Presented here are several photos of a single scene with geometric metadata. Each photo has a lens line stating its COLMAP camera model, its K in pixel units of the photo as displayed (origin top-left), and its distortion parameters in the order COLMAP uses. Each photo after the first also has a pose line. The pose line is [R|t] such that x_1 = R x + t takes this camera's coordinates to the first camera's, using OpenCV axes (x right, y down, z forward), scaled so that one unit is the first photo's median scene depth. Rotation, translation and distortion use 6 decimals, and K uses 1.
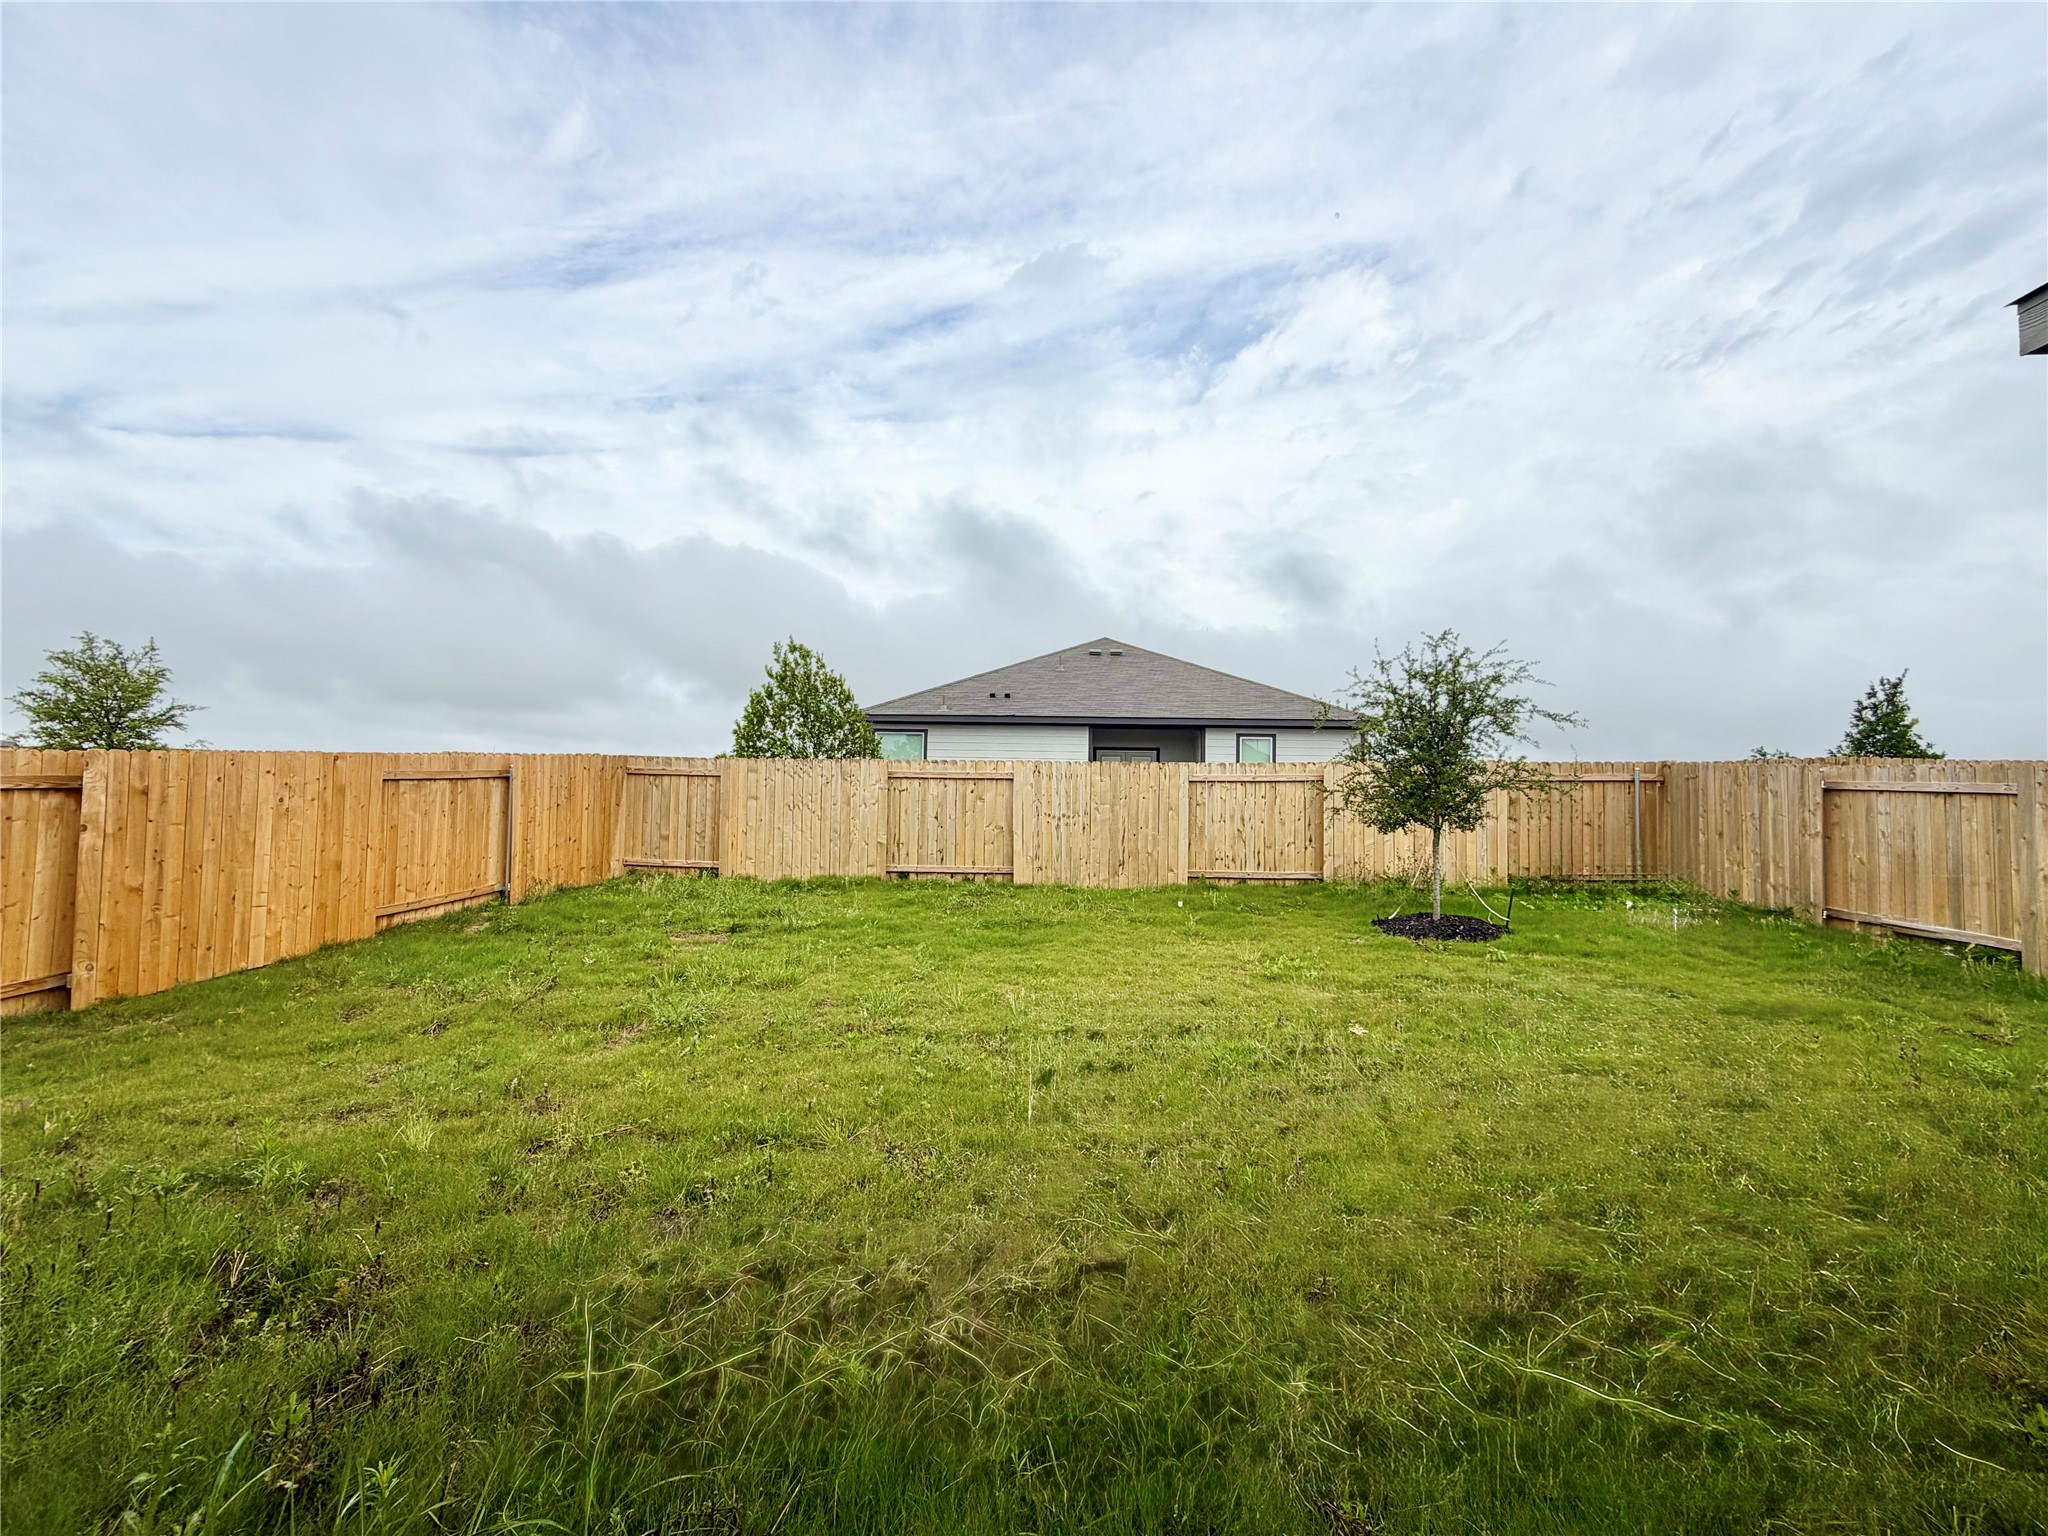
lens RADIAL K [[817.2, 0, 1045.3], [0, 817.2, 767.4], [0, 0, 1]] dist [0.000162, 0.000035]
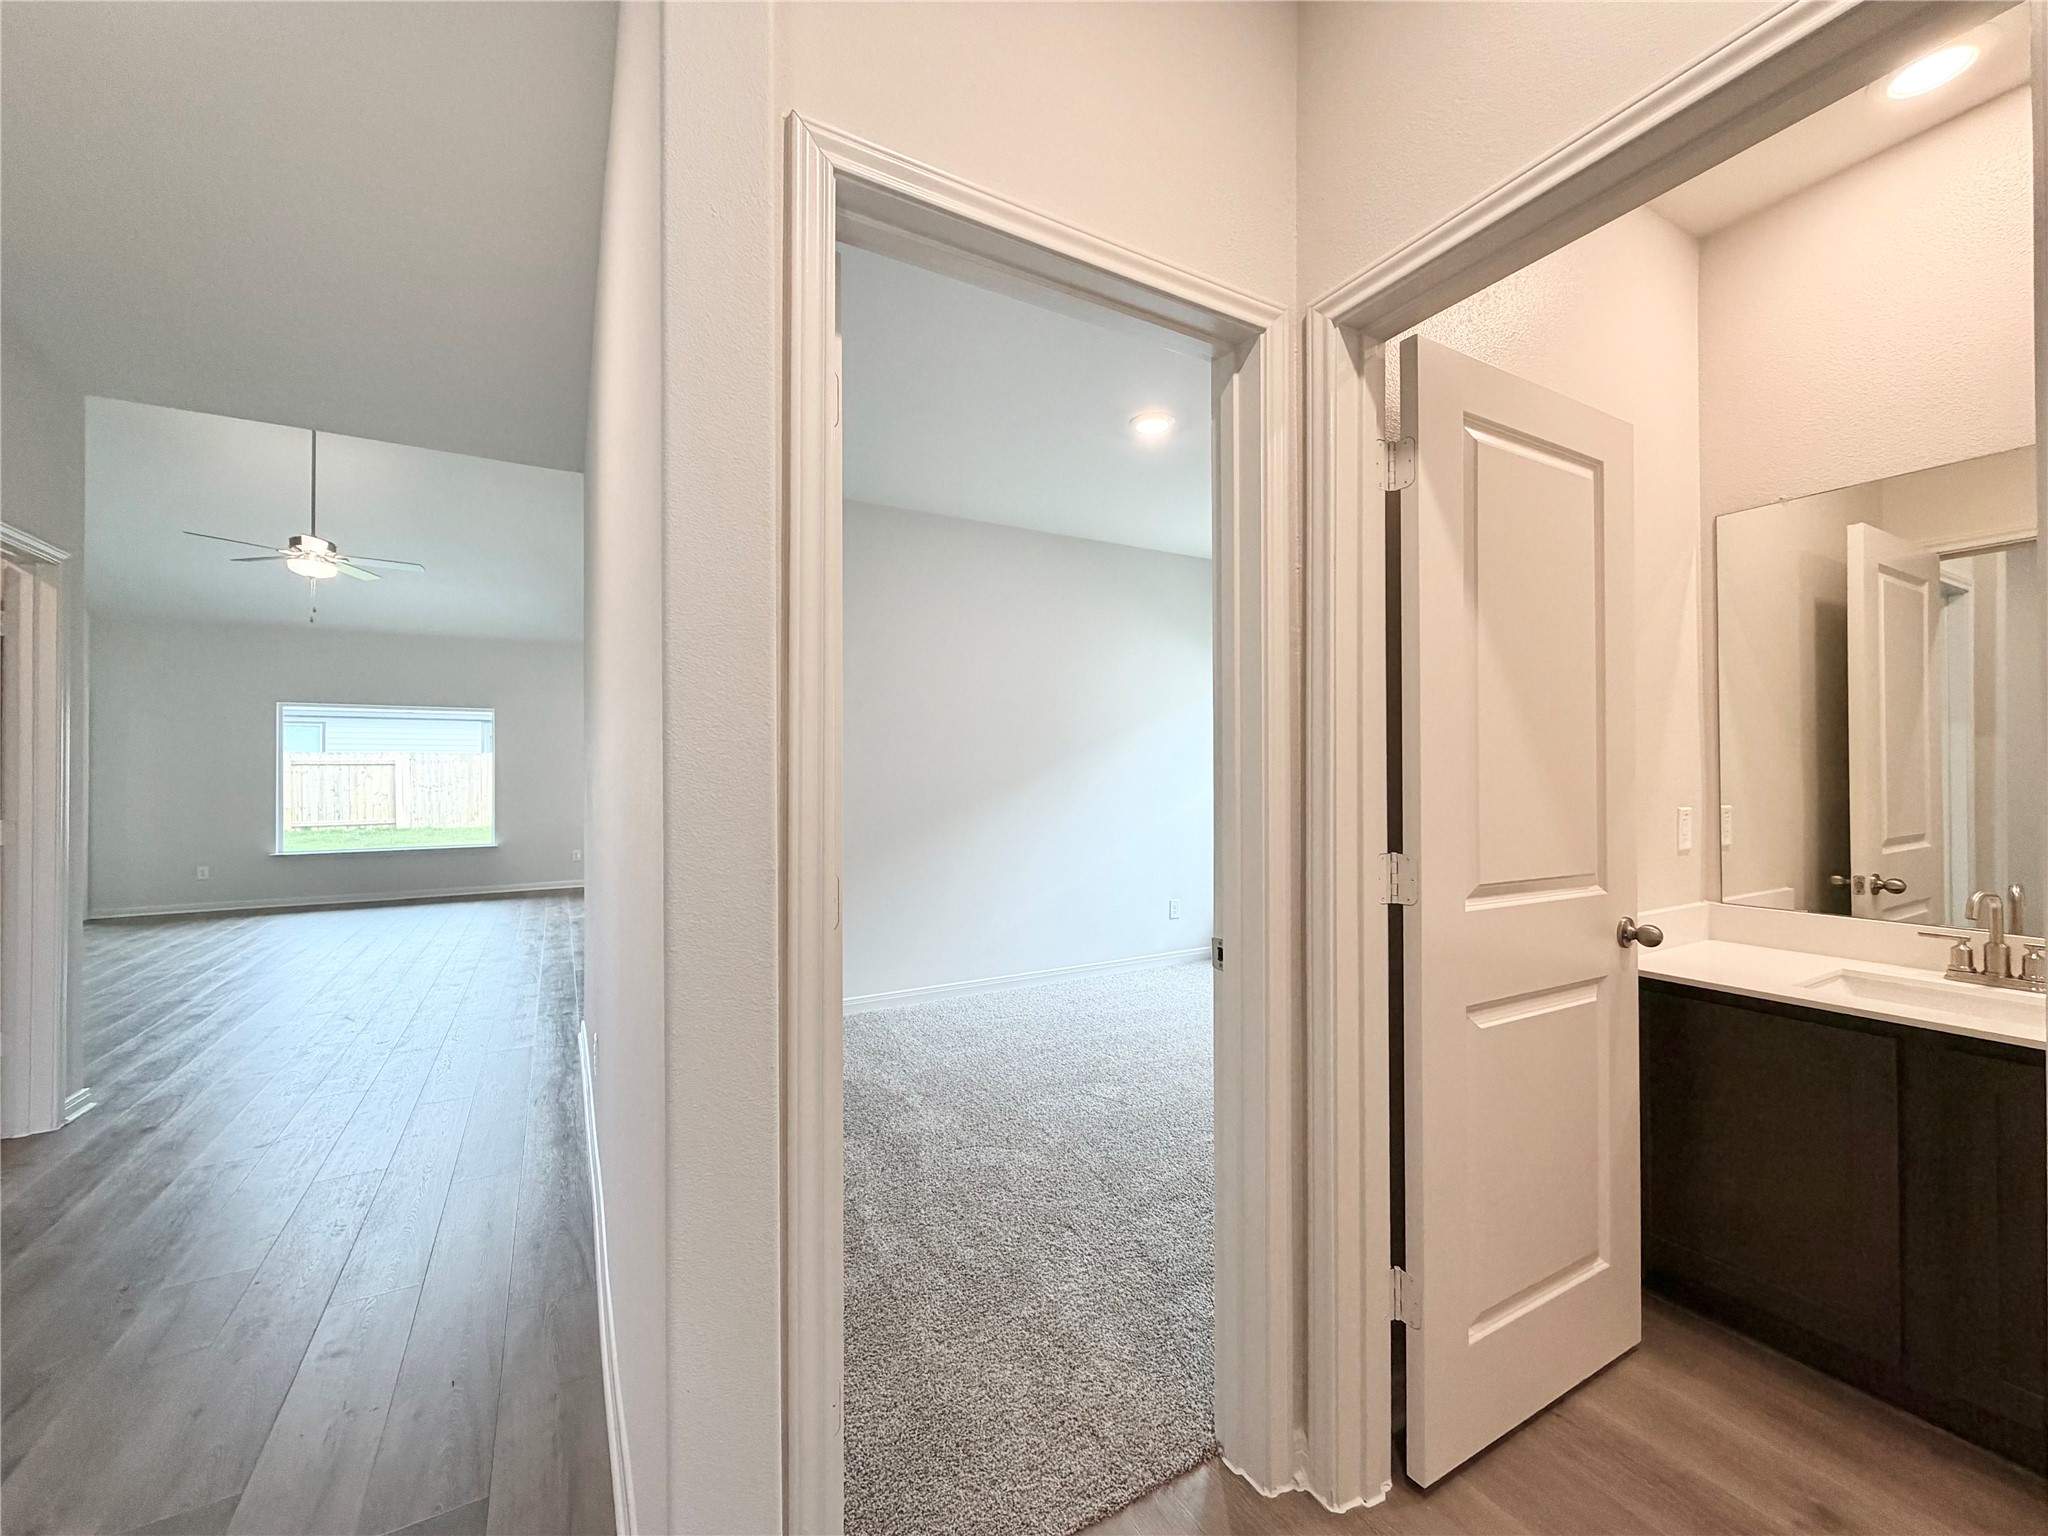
lens RADIAL K [[817.2, 0, 1021.4], [0, 817.2, 765.1], [0, 0, 1]] dist [0.000162, 0.000035]
pose [[0.850714, -0.018395, 0.525306, 0.164622], [-0.000366, 0.999366, 0.035589, -0.041233], [-0.525628, -0.030468, 0.850169, -1.005561]]
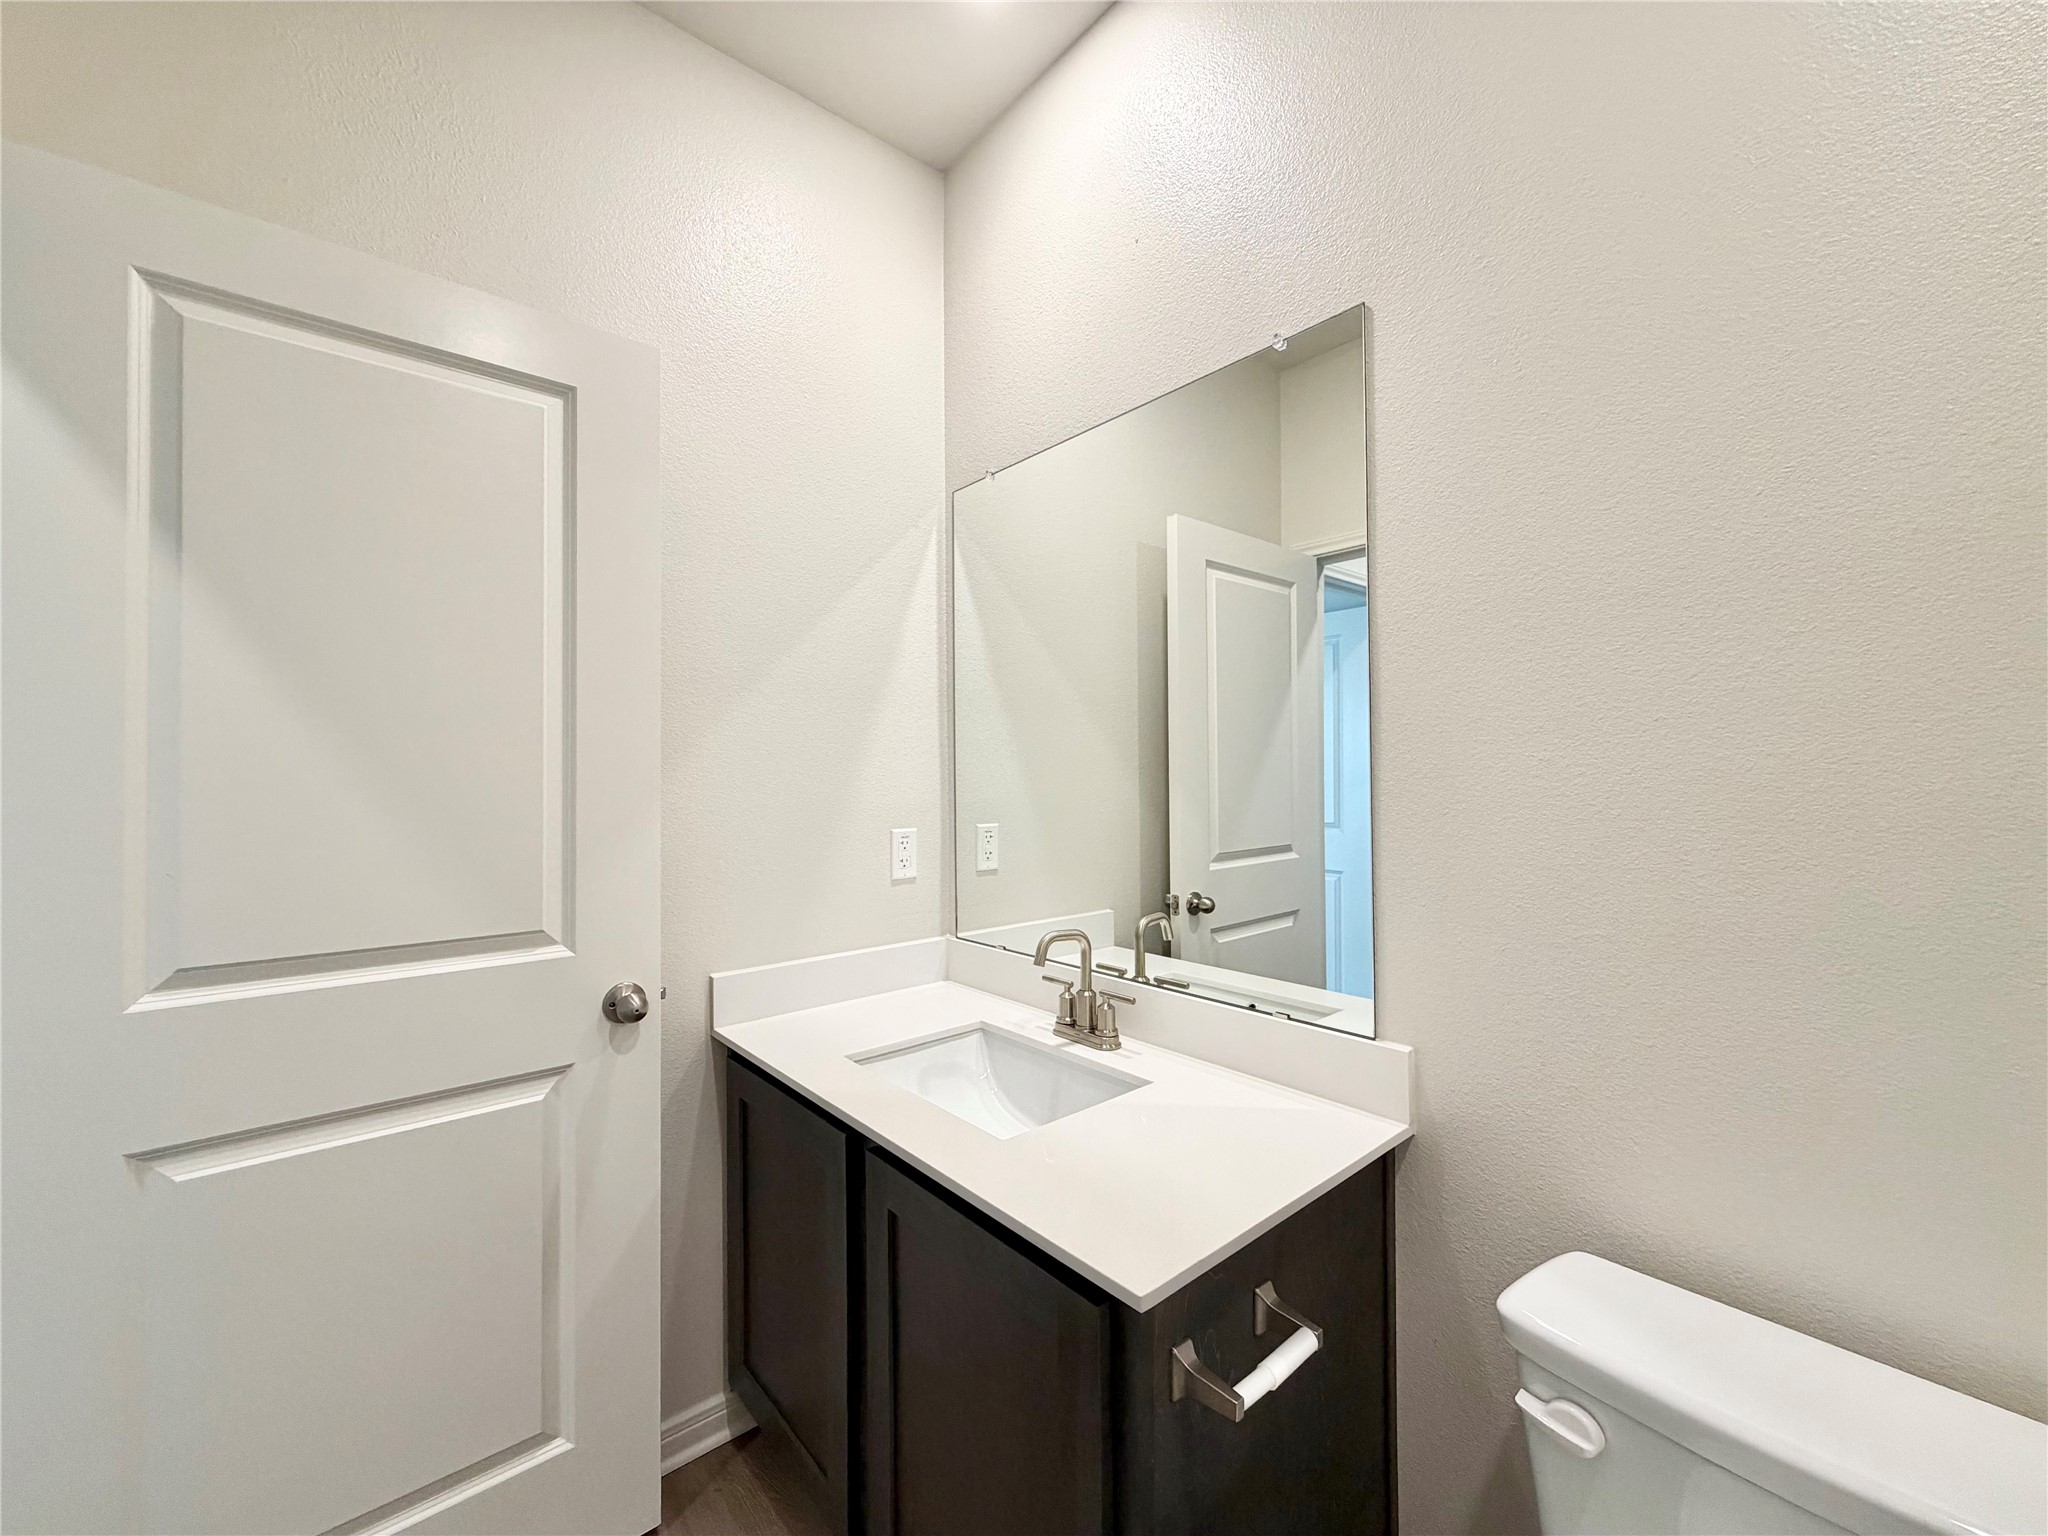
lens RADIAL K [[817.2, 0, 1014.6], [0, 817.2, 764.8], [0, 0, 1]] dist [0.000162, 0.000035]
pose [[0.739783, -0.021188, 0.672512, 0.305867], [-0.003982, 0.999349, 0.035865, -0.043326], [-0.672834, -0.029211, 0.739217, -1.060859]]
